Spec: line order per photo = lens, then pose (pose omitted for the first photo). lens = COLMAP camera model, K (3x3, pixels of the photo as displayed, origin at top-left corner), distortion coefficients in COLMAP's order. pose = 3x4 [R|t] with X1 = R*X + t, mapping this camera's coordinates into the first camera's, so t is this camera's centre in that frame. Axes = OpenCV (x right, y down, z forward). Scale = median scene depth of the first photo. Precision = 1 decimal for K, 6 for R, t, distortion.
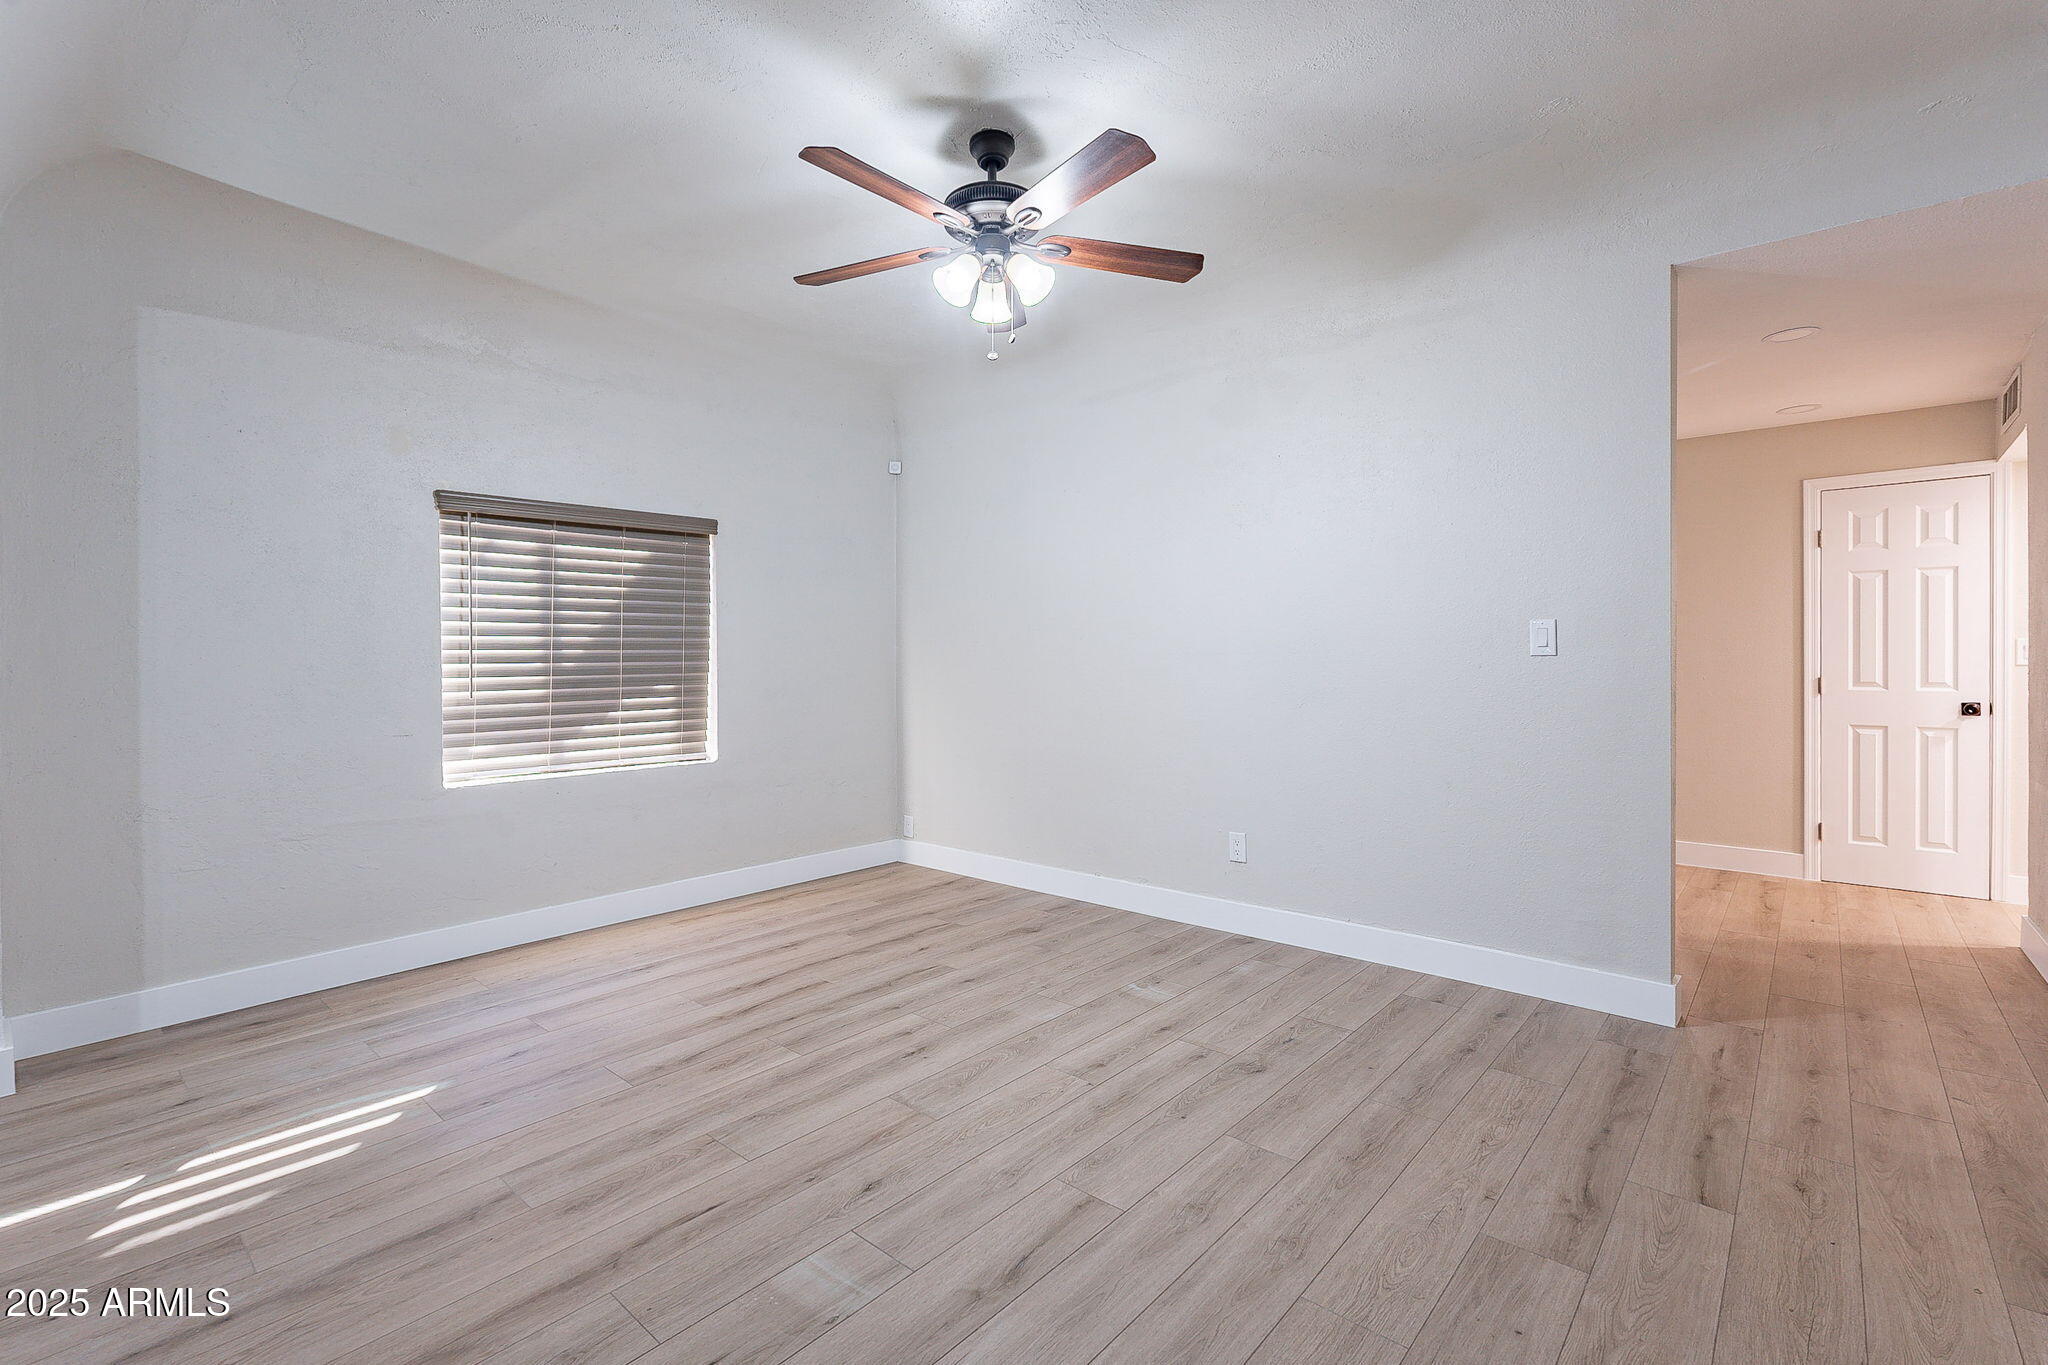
lens RADIAL K [[911.8, 0, 1030.1], [0, 911.8, 662.3], [0, 0, 1]] dist [-0.001758, -0.000343]
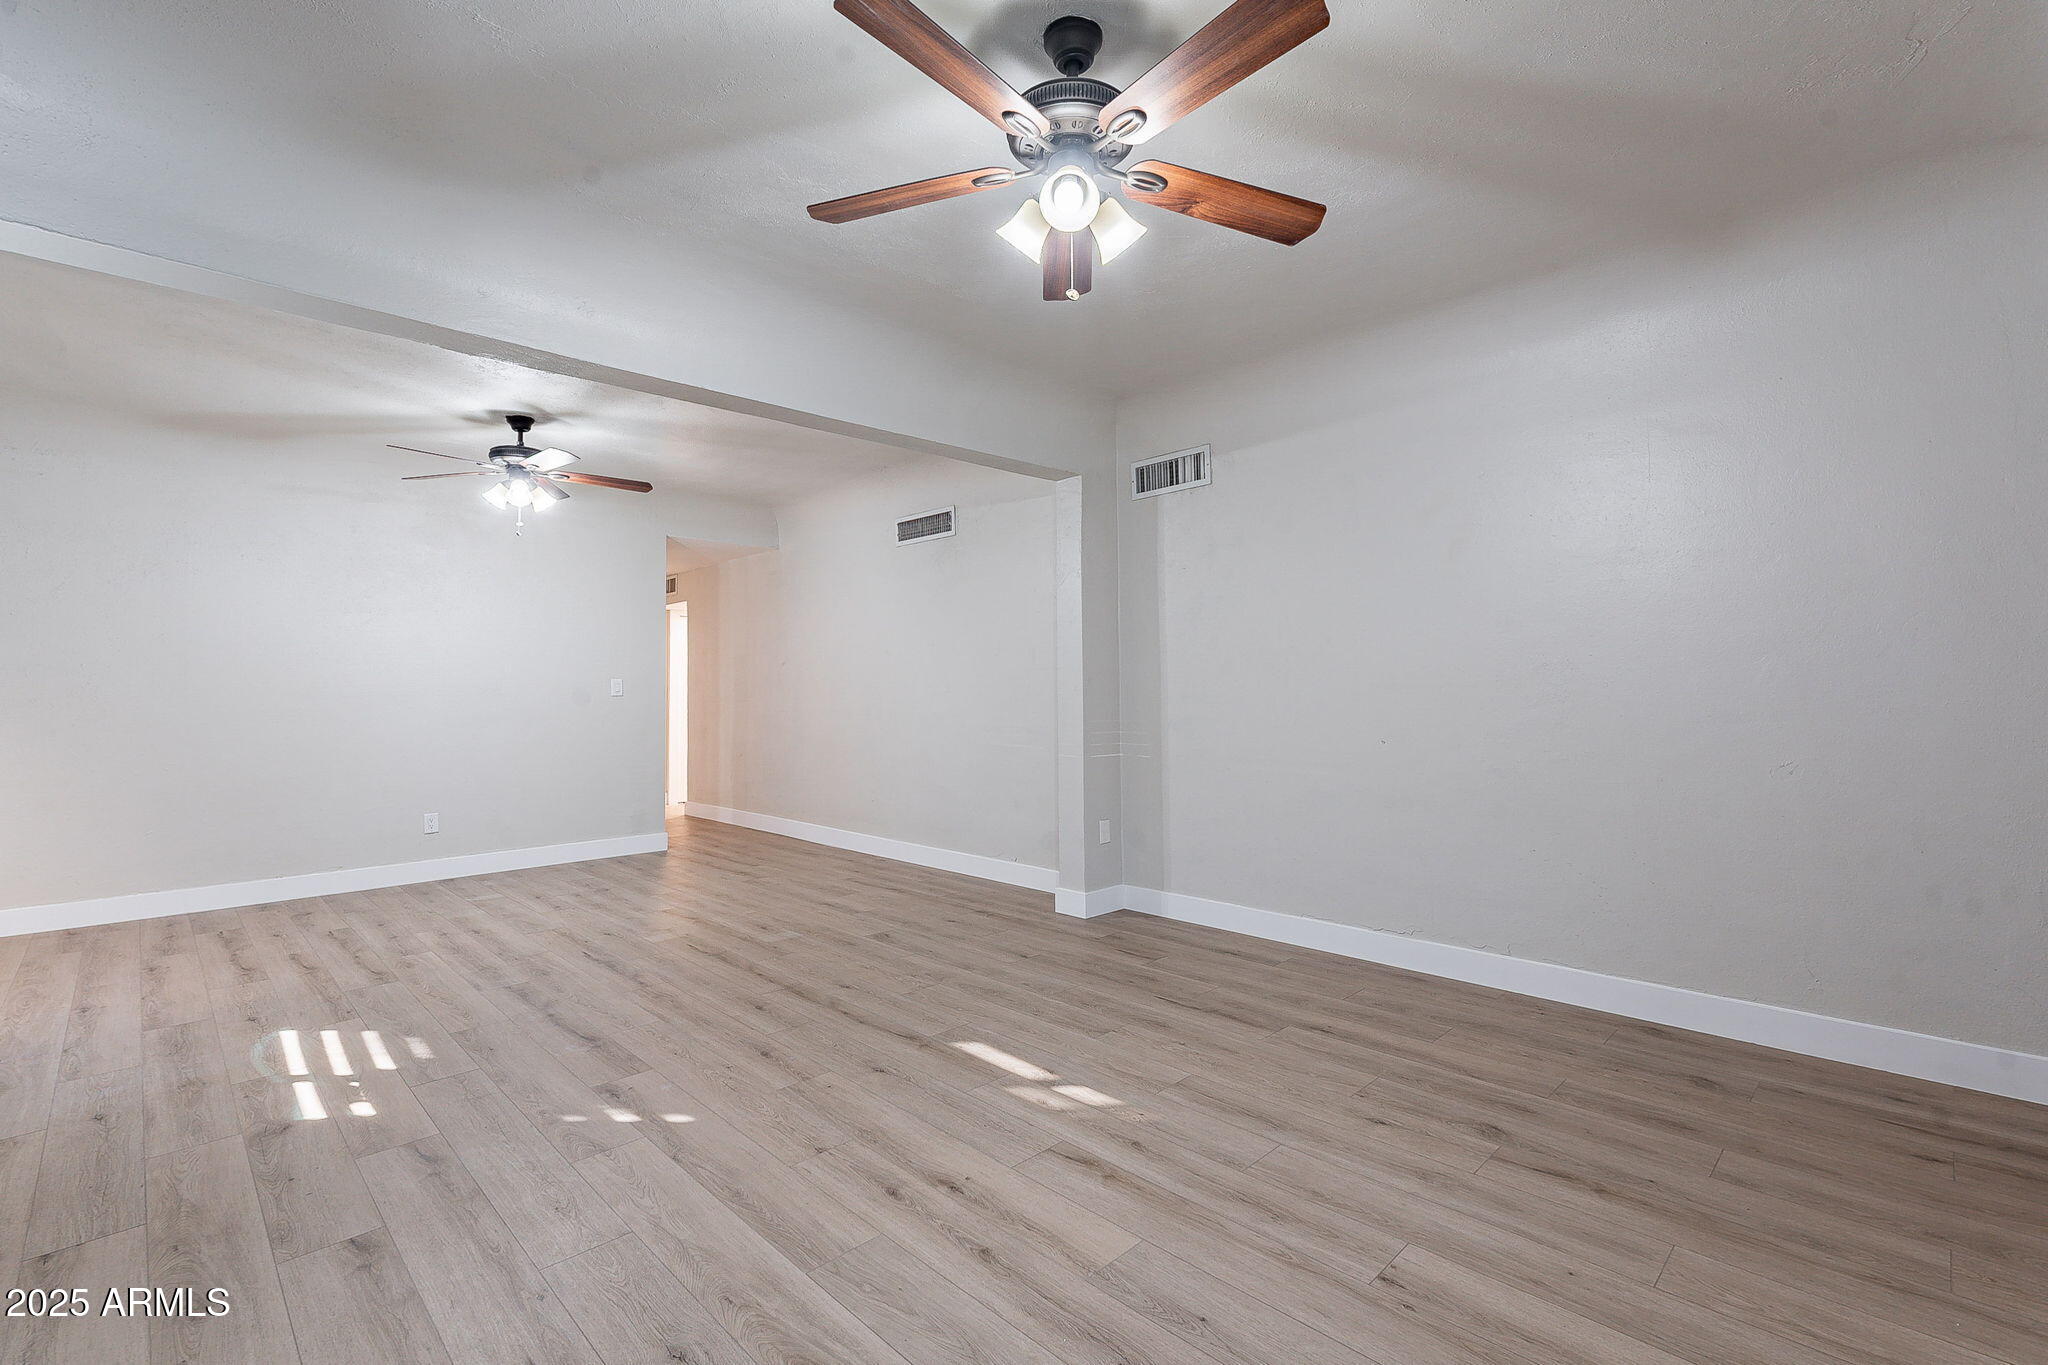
lens RADIAL K [[911.8, 0, 1030.1], [0, 911.8, 662.3], [0, 0, 1]] dist [-0.001758, -0.000343]
pose [[0.069618, 0.038083, 0.996847, -1.748026], [0.009458, 0.999201, -0.038833, 0.003385], [-0.997529, 0.012131, 0.069203, -0.148934]]
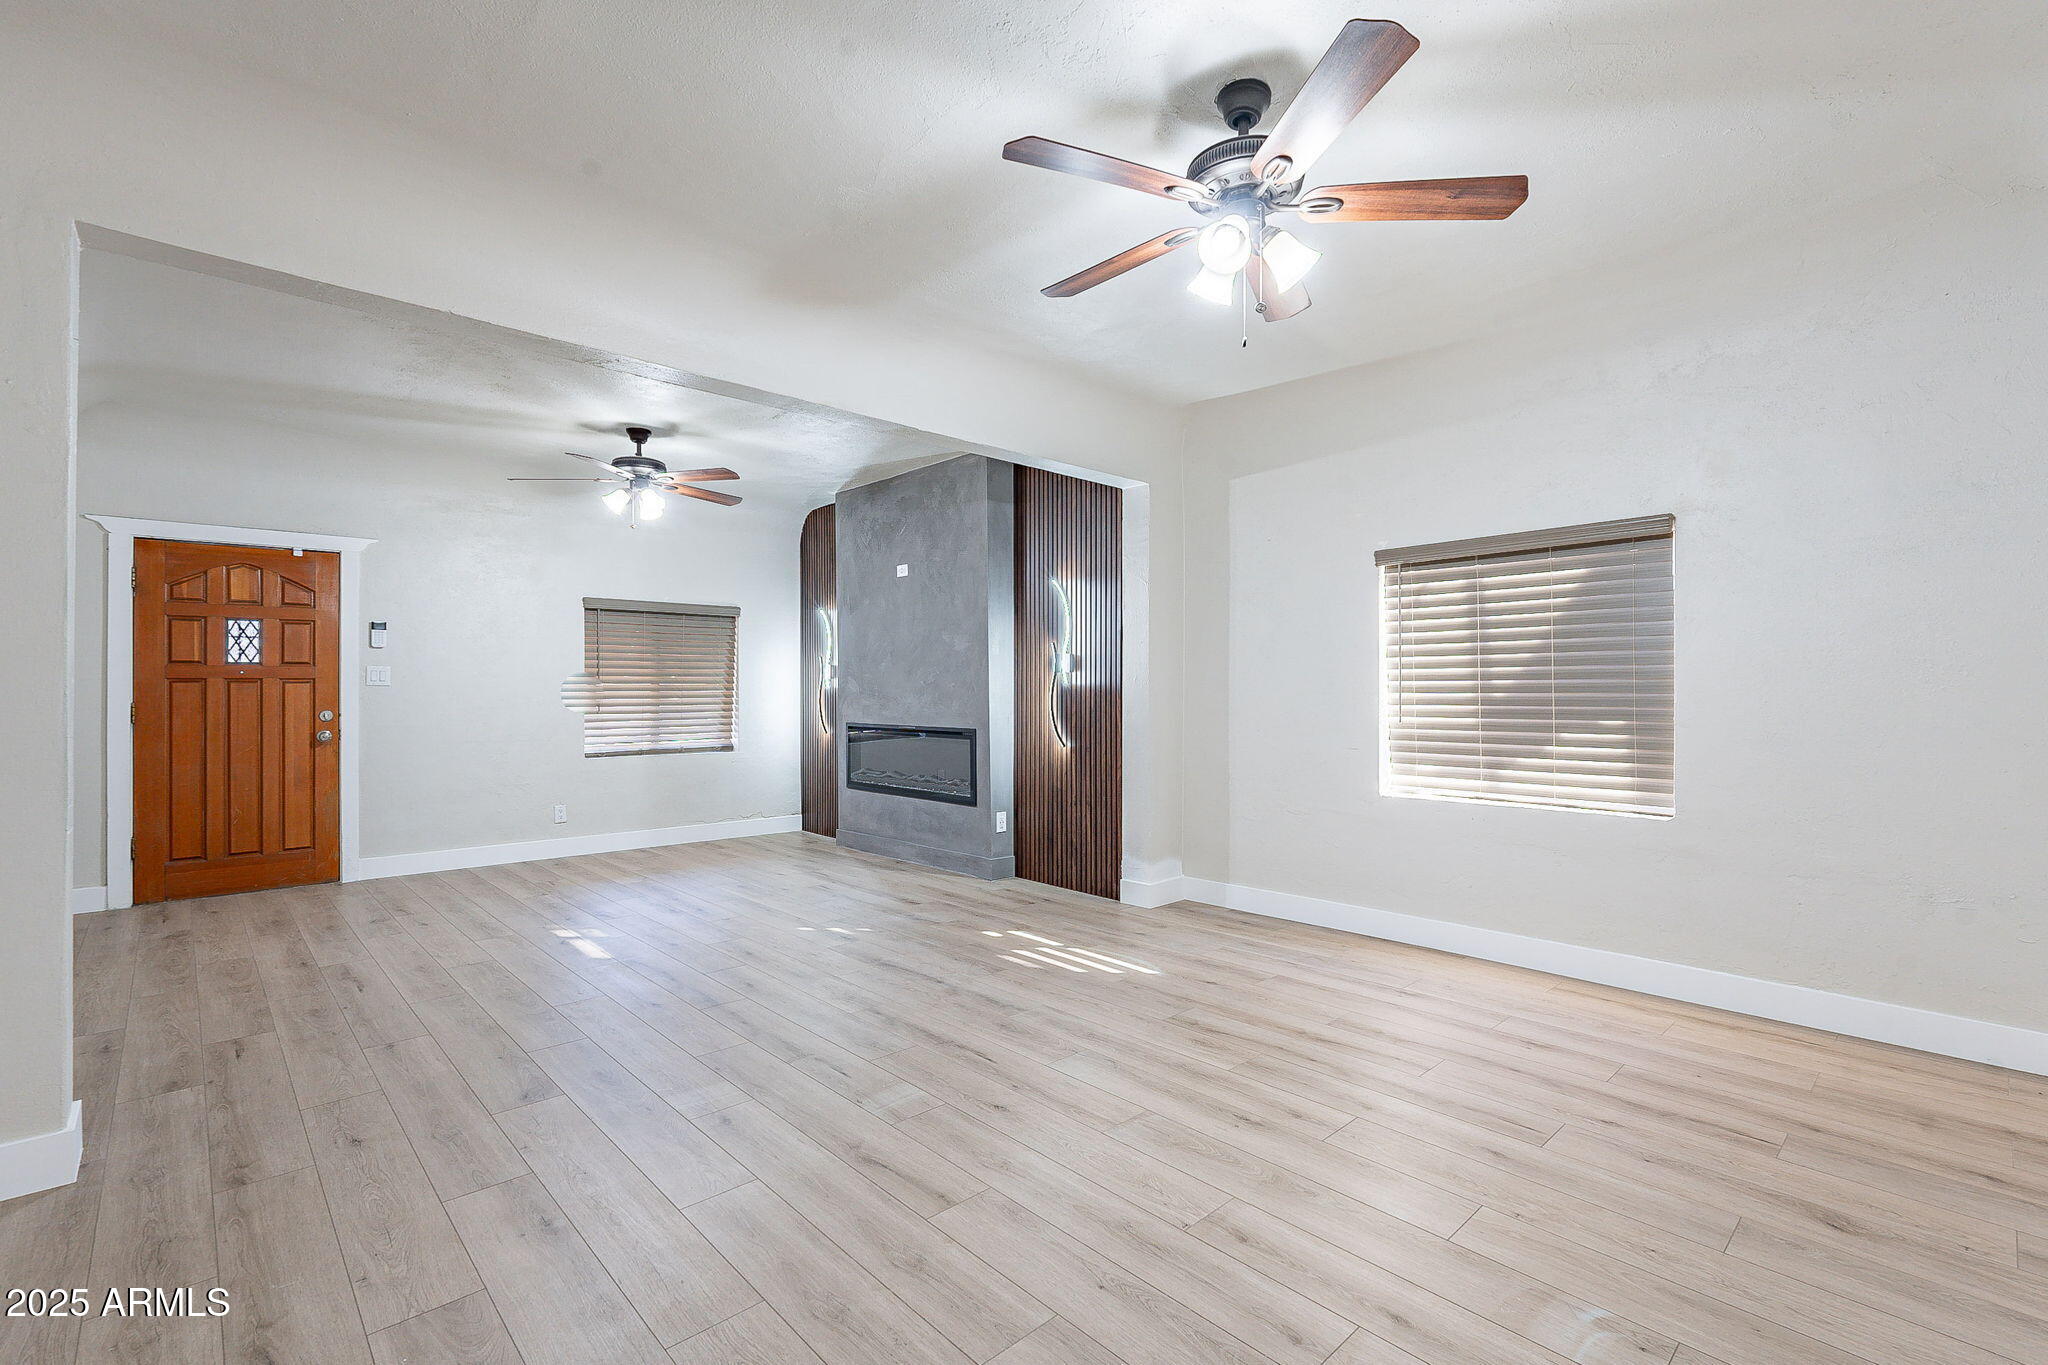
lens RADIAL K [[906.7, 0, 1024.0], [0, 906.7, 682.5], [0, 0, 1]] dist [-0.000022, 0.000109]
pose [[-0.098485, 0.002062, -0.995136, 0.807762], [-0.000407, 0.999998, 0.002112, -0.019452], [0.995138, 0.000613, -0.098484, 0.857835]]
